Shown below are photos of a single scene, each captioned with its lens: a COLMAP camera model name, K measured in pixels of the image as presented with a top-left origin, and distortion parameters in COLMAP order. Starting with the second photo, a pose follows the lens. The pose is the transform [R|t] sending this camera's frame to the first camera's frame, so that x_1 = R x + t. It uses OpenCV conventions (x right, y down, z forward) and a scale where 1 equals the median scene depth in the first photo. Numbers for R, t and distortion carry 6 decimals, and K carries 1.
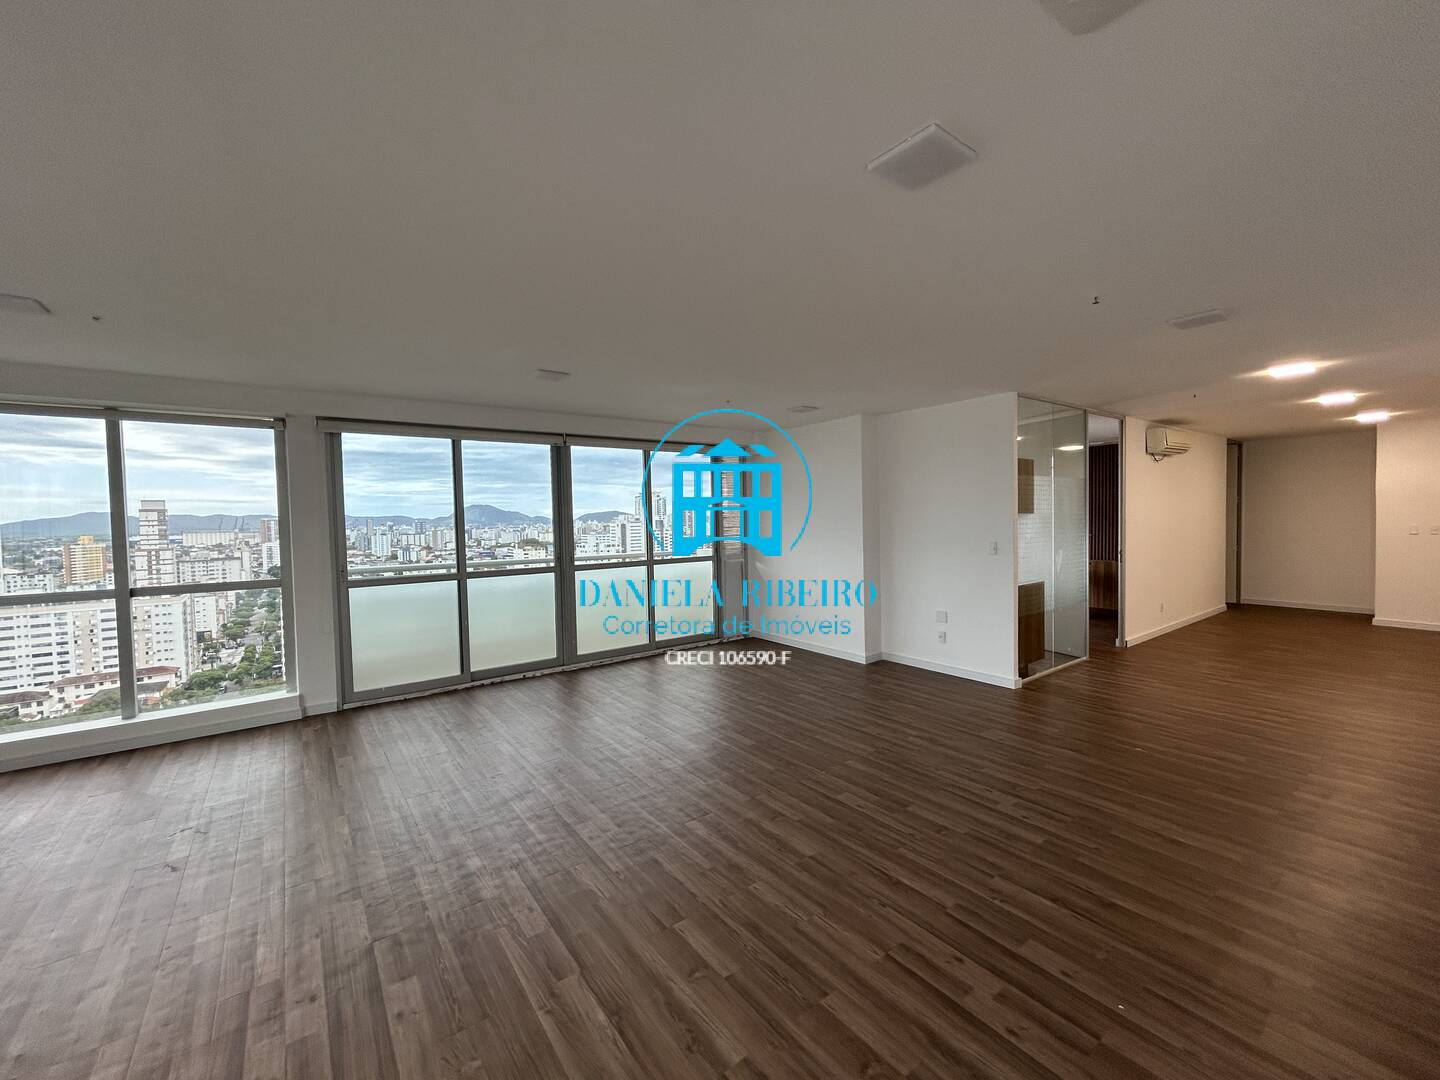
lens RADIAL K [[589.0, 0, 722.4], [0, 589.0, 541.3], [0, 0, 1]] dist [-0.005370, 0.004740]
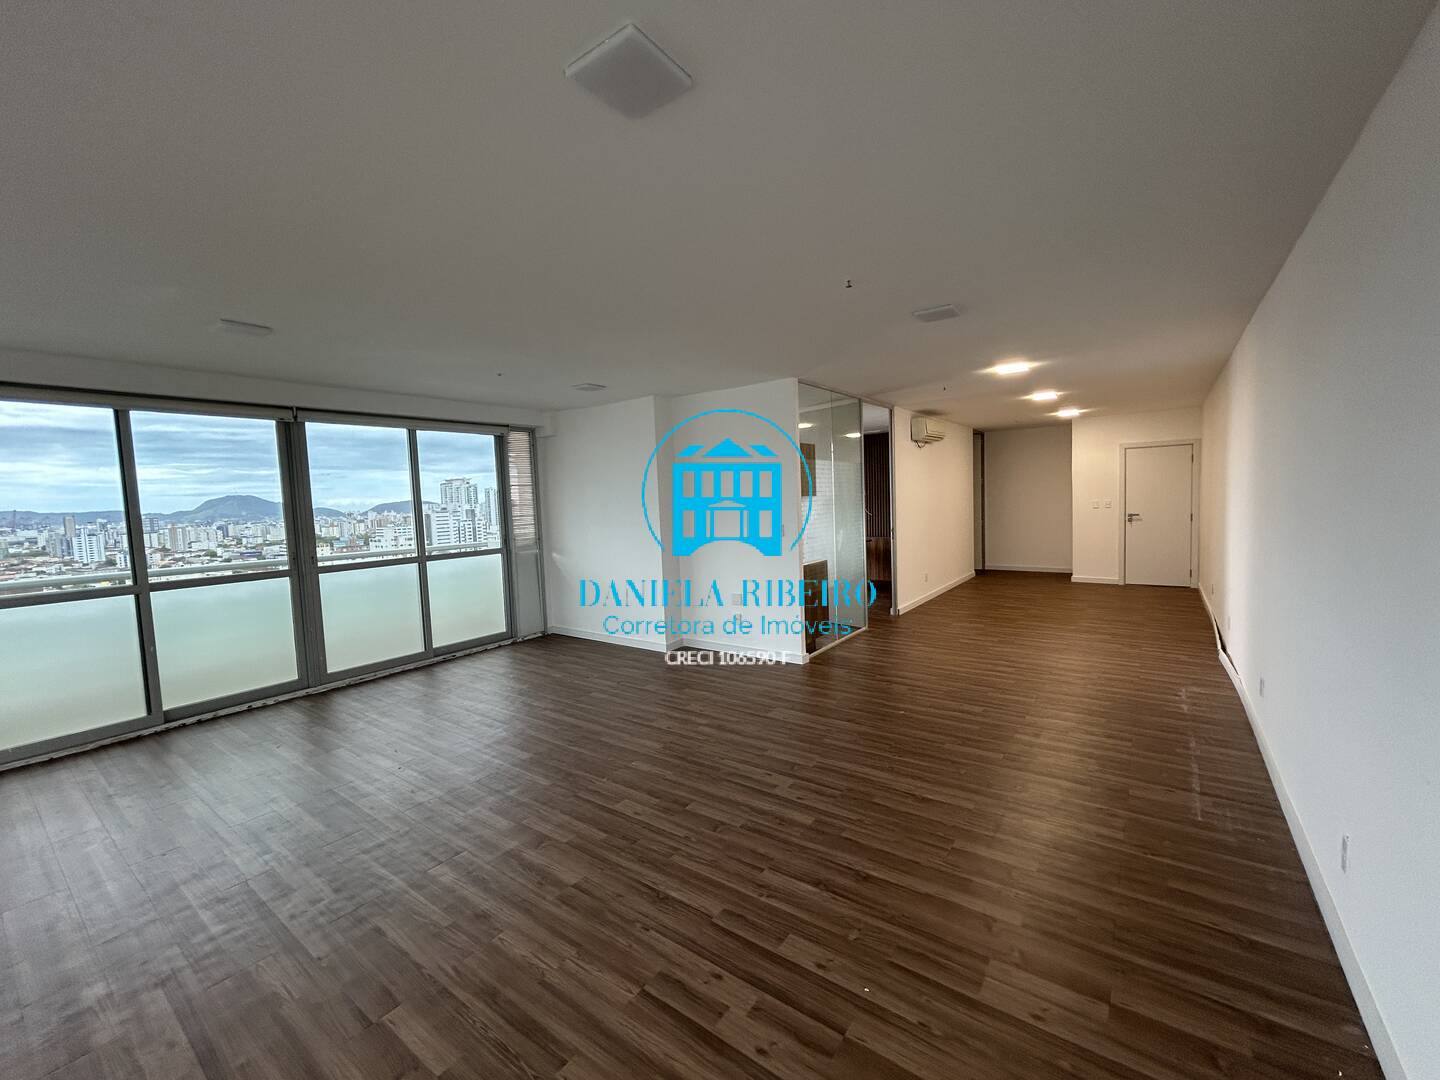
lens RADIAL K [[589.0, 0, 722.4], [0, 589.0, 541.3], [0, 0, 1]] dist [-0.005370, 0.004740]
pose [[0.956014, -0.037655, 0.290894, 0.092314], [0.030603, 0.999118, 0.028756, -0.002627], [-0.291721, -0.018589, 0.956323, 0.067090]]
